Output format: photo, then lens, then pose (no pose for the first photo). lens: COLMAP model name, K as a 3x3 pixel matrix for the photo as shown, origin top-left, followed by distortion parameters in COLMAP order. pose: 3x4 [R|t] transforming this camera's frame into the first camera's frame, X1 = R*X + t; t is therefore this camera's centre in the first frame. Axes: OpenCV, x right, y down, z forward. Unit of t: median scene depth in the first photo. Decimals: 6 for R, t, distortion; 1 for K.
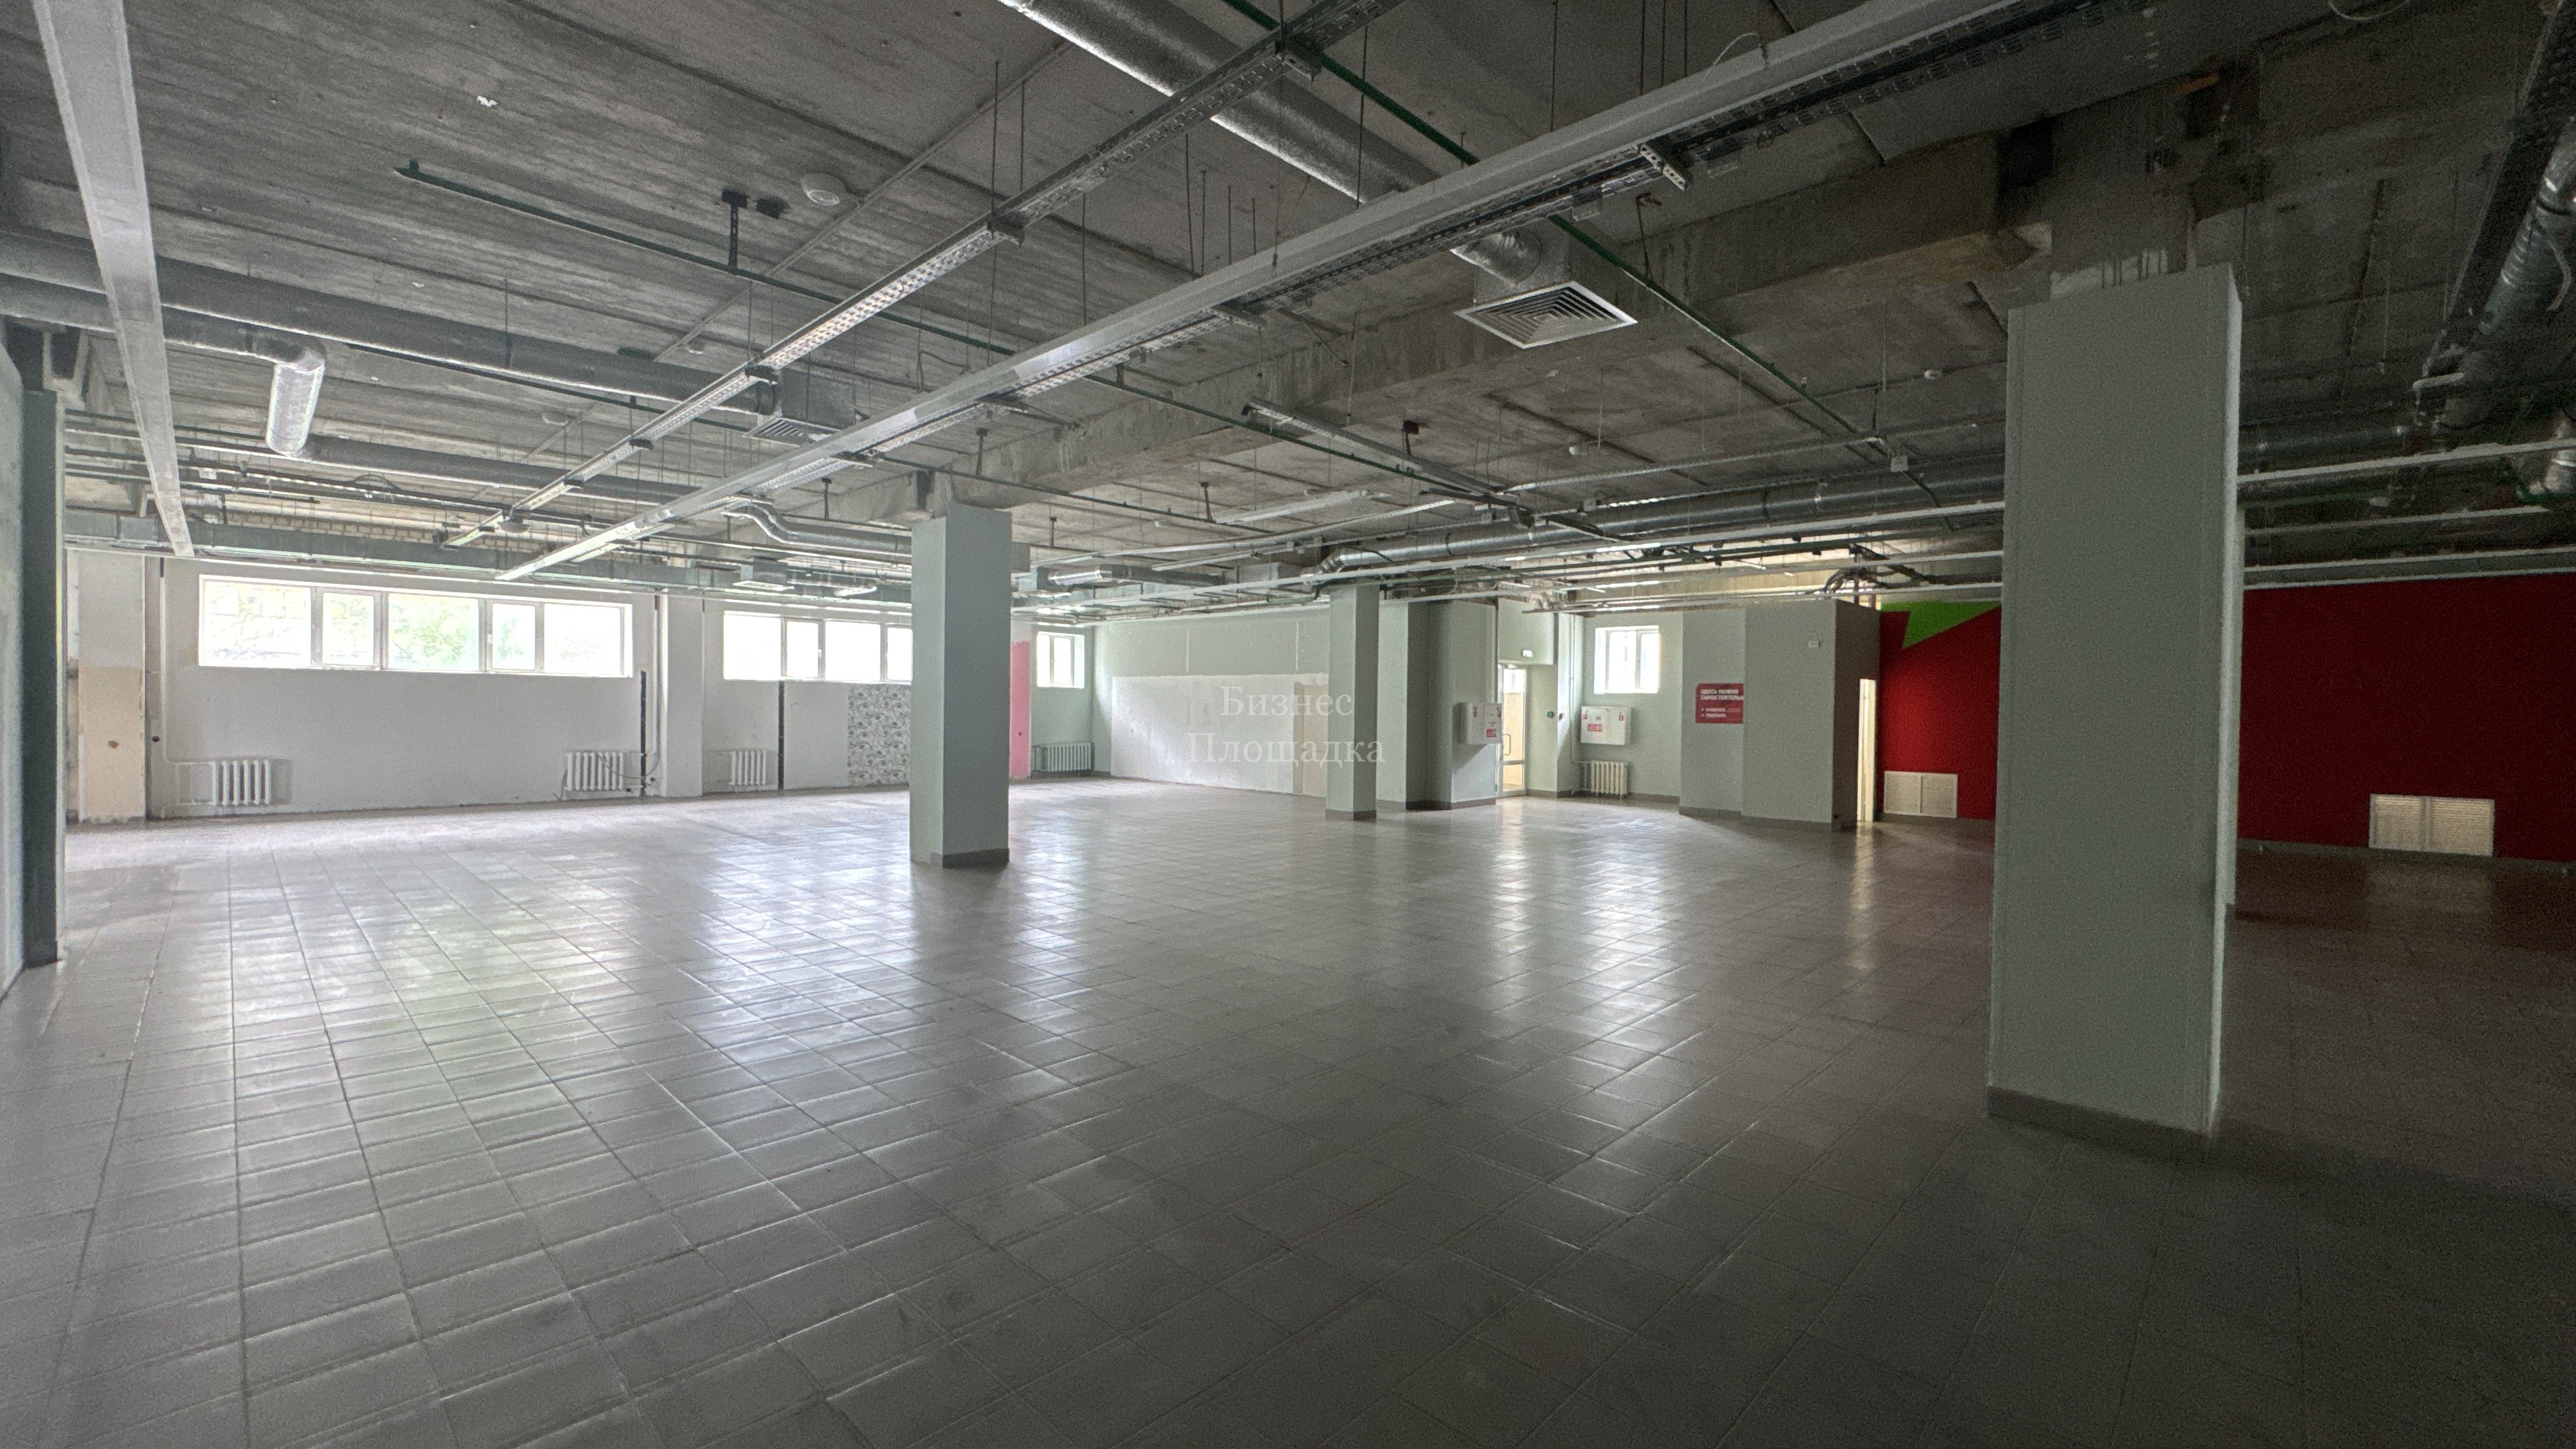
lens RADIAL K [[1022.5, 0, 1298.3], [0, 1022.5, 720.9], [0, 0, 1]] dist [-0.002019, -0.000146]
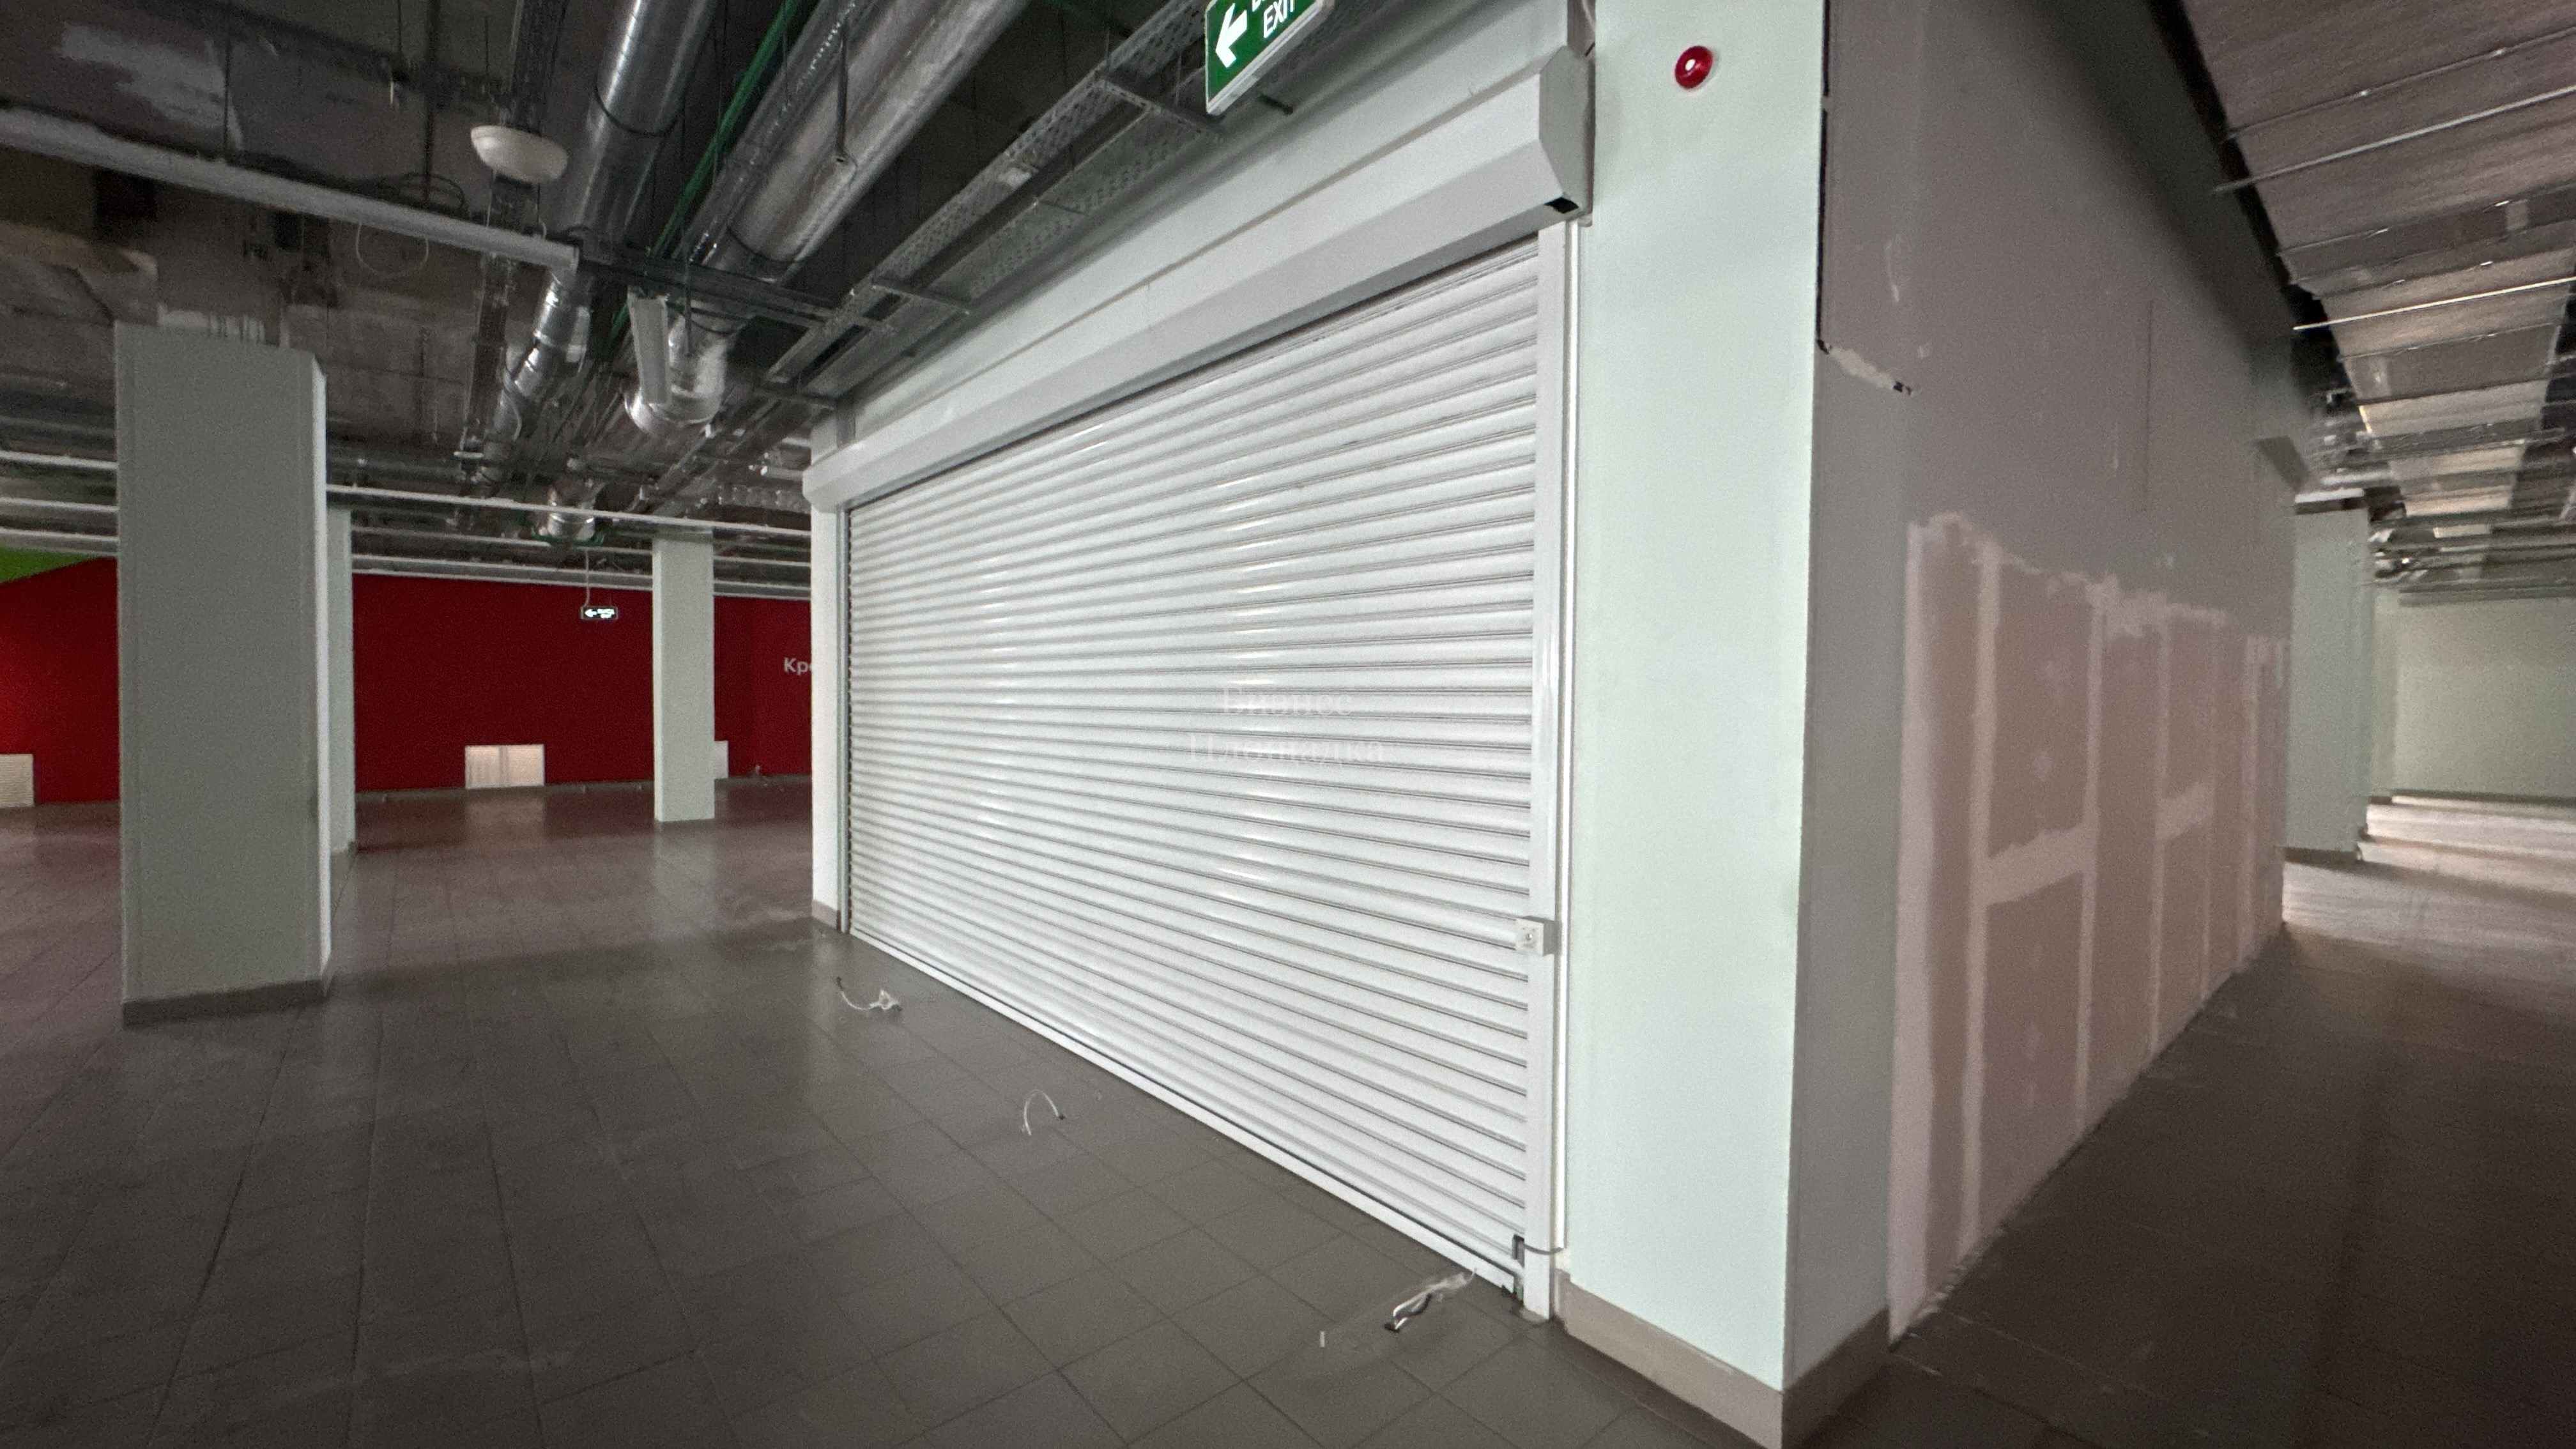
lens RADIAL K [[1022.5, 0, 1290.0], [0, 1022.5, 714.8], [0, 0, 1]] dist [-0.002019, -0.000146]
pose [[0.096160, -0.028553, 0.994956, -0.116352], [0.008502, 0.999576, 0.027864, 0.006157], [-0.995330, 0.005780, 0.096362, -0.149140]]
